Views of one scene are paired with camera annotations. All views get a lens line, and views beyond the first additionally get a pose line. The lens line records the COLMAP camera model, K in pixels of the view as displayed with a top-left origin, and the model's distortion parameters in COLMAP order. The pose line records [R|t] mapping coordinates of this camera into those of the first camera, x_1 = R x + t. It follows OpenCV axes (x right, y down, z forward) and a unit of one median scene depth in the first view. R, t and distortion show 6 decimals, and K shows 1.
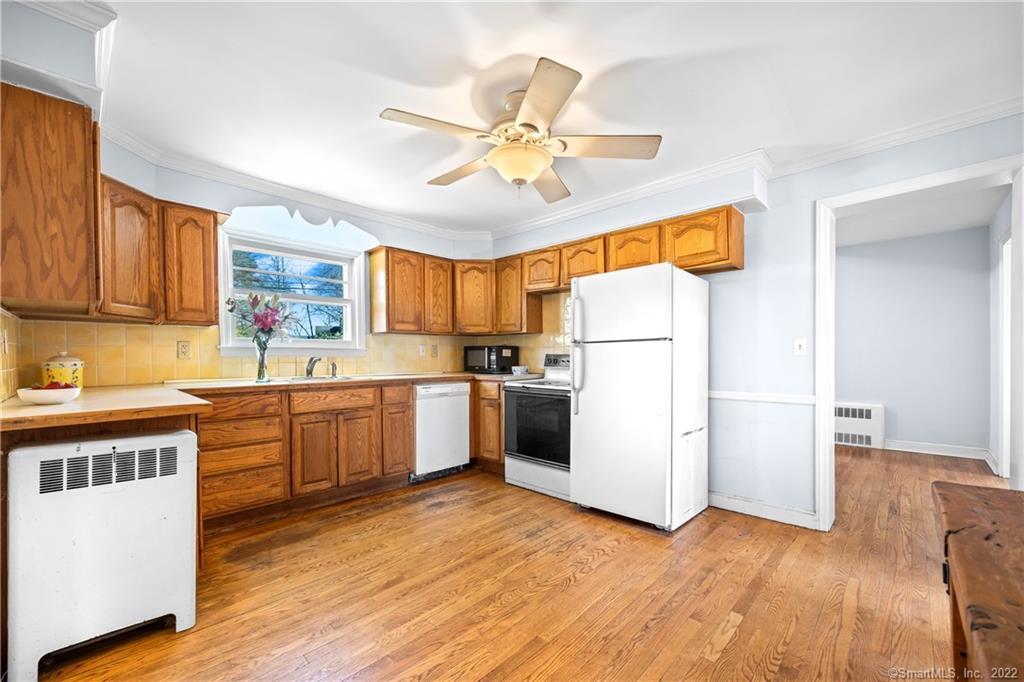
lens RADIAL K [[420.5, 0, 513.9], [0, 420.5, 356.4], [0, 0, 1]] dist [-0.003592, -0.000406]
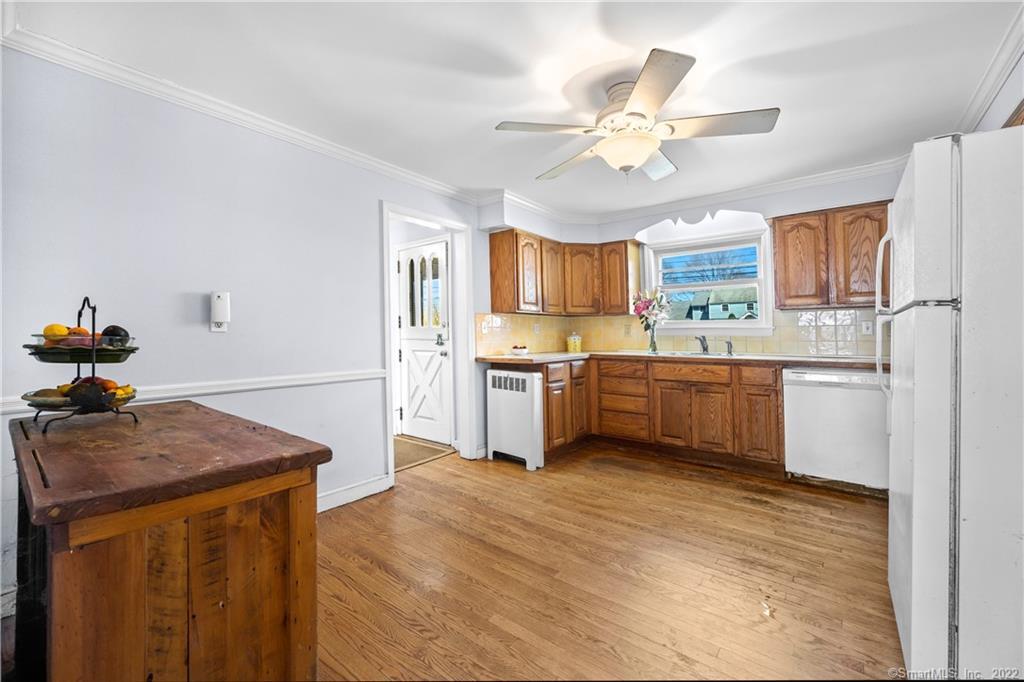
lens RADIAL K [[412.1, 0, 525.7], [0, 412.1, 332.9], [0, 0, 1]] dist [-0.000673, -0.000053]
pose [[0.104639, -0.000839, -0.994510, 0.712997], [-0.000580, 0.999999, -0.000904, -0.006046], [0.994510, 0.000672, 0.104638, 0.461824]]
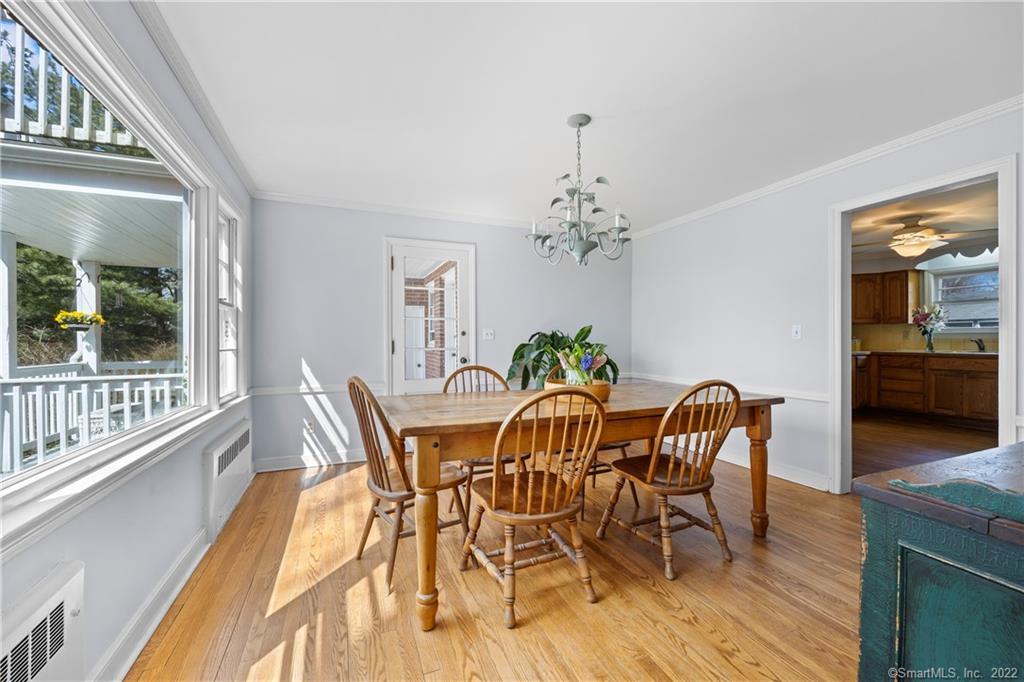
lens RADIAL K [[420.5, 0, 513.9], [0, 420.5, 356.4], [0, 0, 1]] dist [-0.003592, -0.000406]
pose [[-0.383970, 0.041353, -0.922419, 1.933249], [0.003471, 0.999054, 0.043344, -0.007713], [0.923339, 0.013441, -0.383750, -0.010427]]
